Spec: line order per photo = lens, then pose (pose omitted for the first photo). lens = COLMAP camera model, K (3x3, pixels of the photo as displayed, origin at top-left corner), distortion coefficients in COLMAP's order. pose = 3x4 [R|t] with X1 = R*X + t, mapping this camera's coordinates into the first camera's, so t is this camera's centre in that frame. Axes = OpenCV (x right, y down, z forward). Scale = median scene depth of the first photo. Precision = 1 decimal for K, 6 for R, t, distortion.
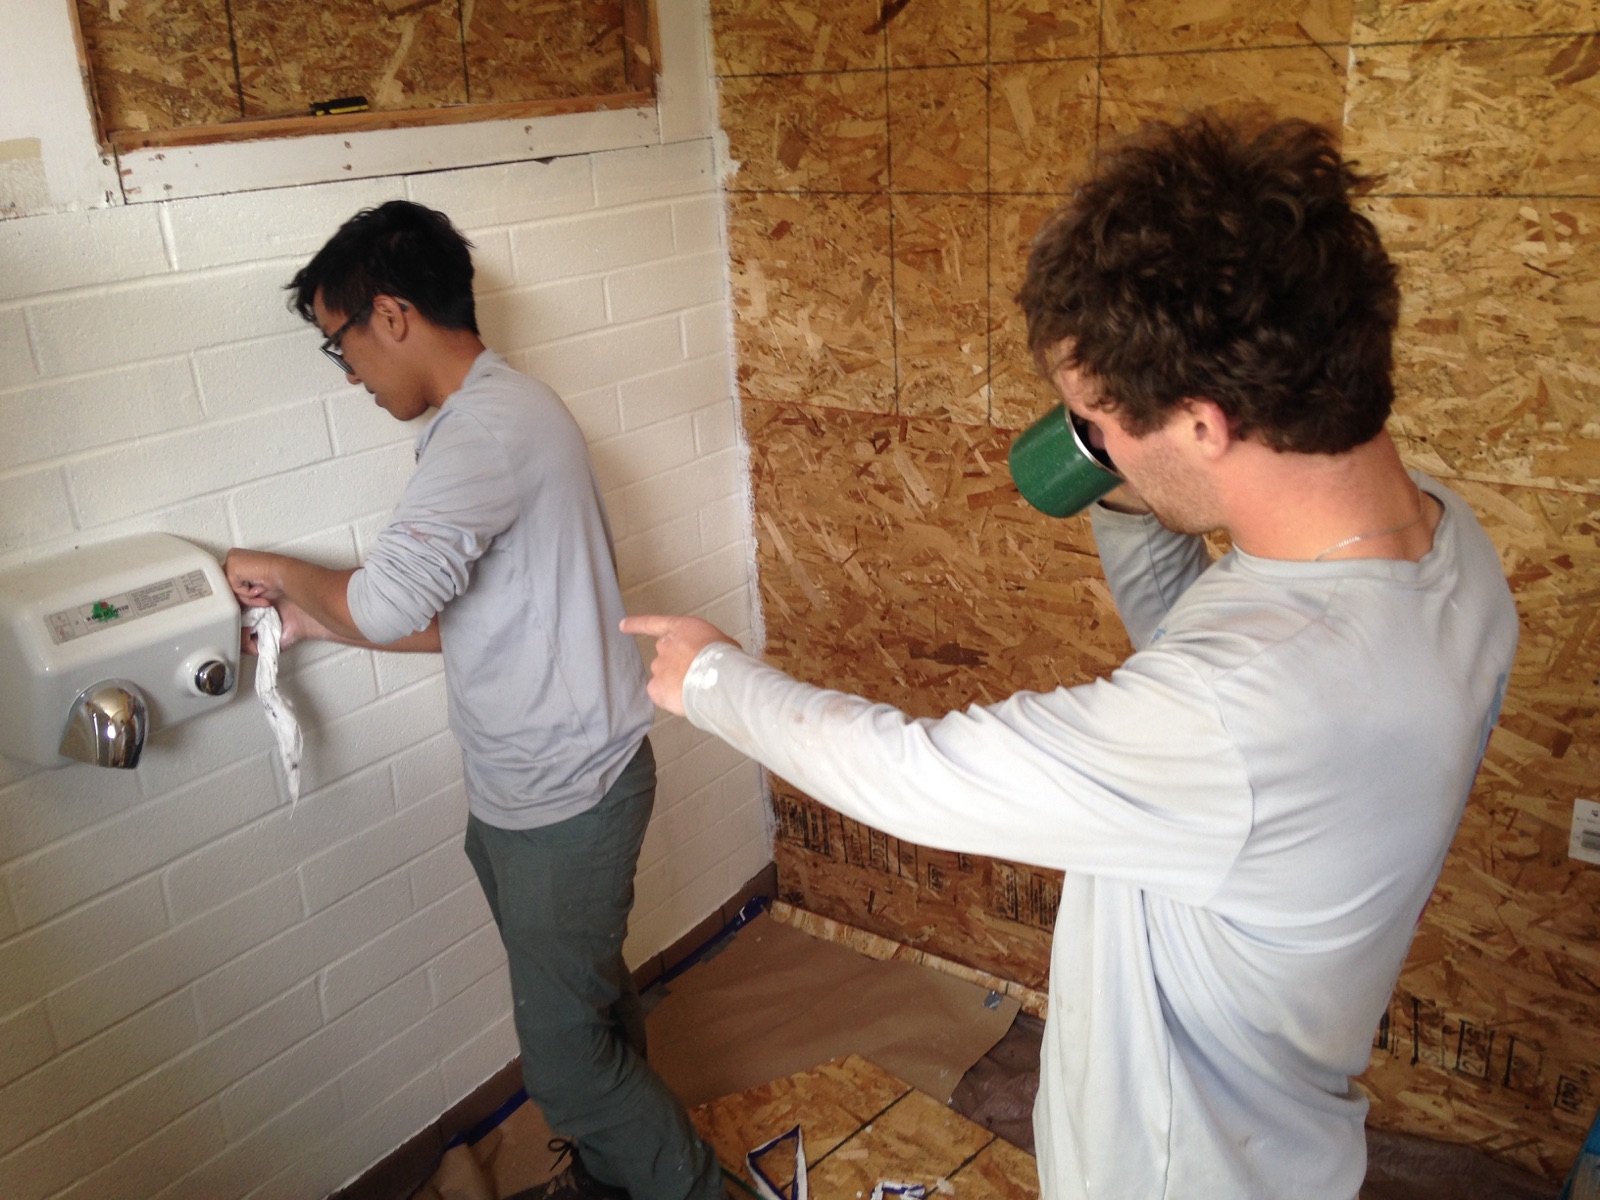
lens RADIAL K [[1409.9, 0, 794.8], [0, 1409.9, 591.3], [0, 0, 1]] dist [0.107072, -0.059384]
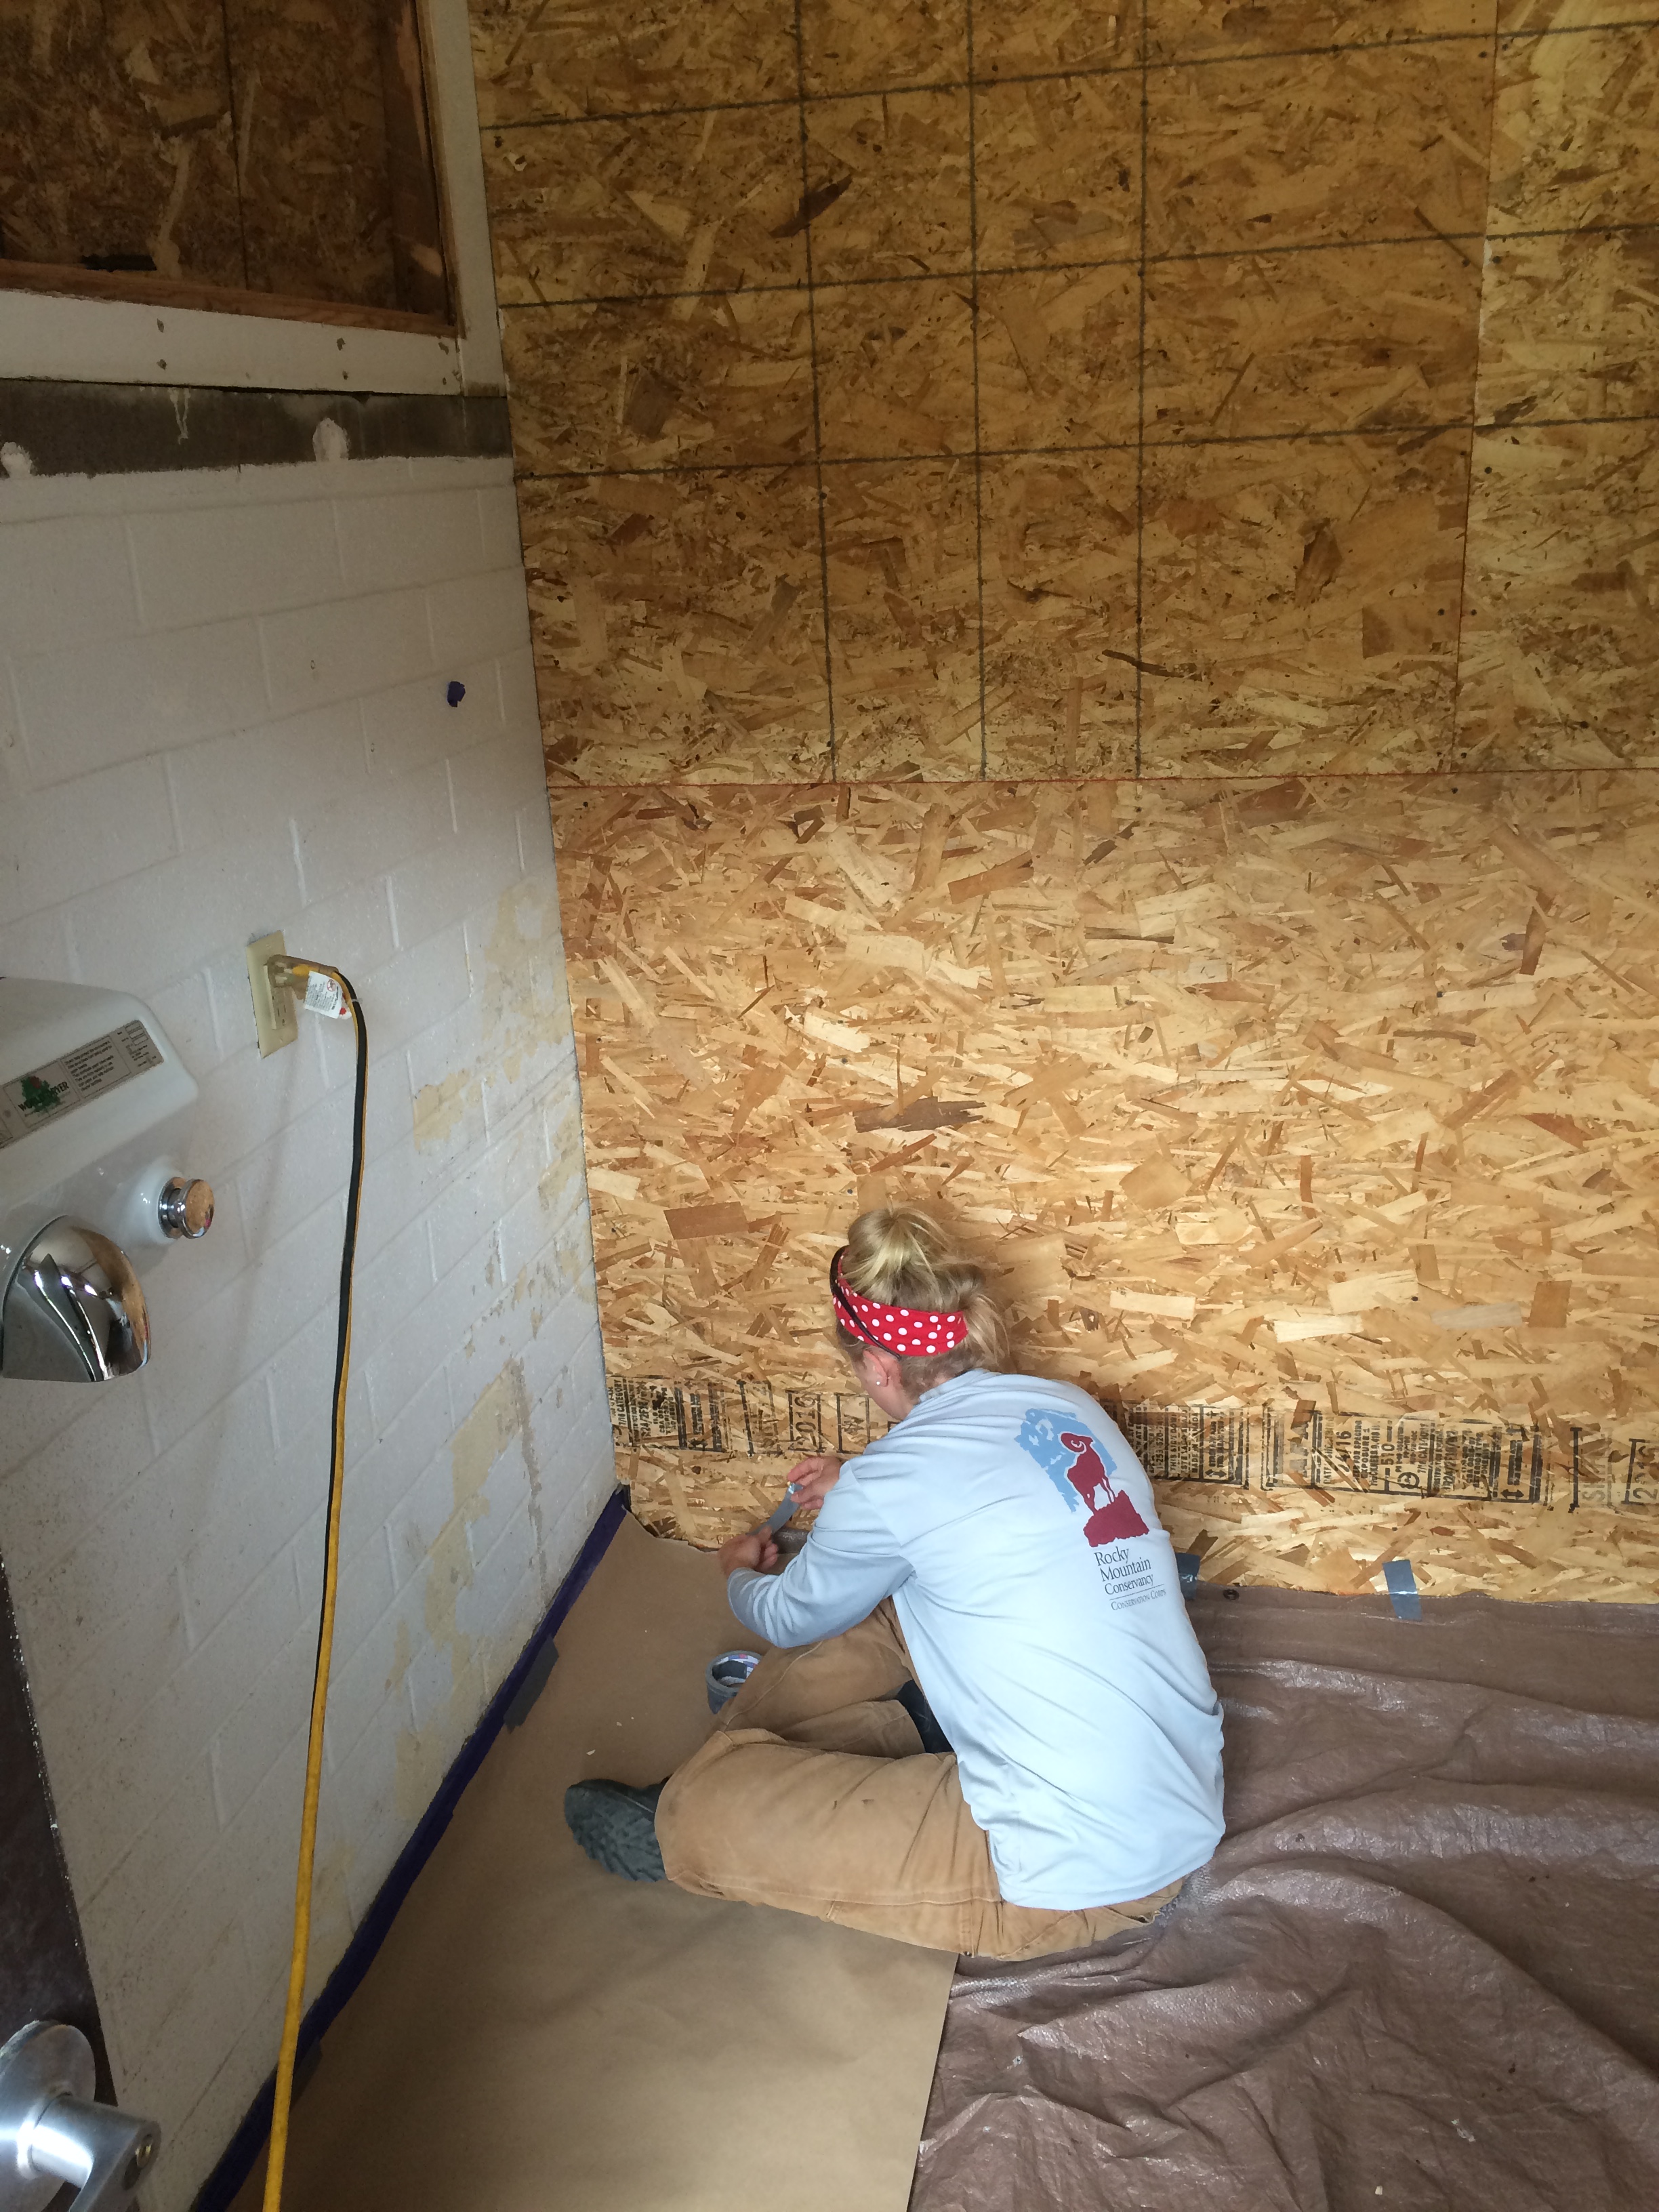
lens RADIAL K [[1873.2, 0, 829.8], [0, 1873.2, 1100.5], [0, 0, 1]] dist [0.045024, -0.013727]
pose [[0.910050, -0.128968, 0.393925, -0.349865], [0.146585, 0.989087, -0.014825, 0.050872], [-0.387714, 0.071235, 0.919023, 0.162612]]
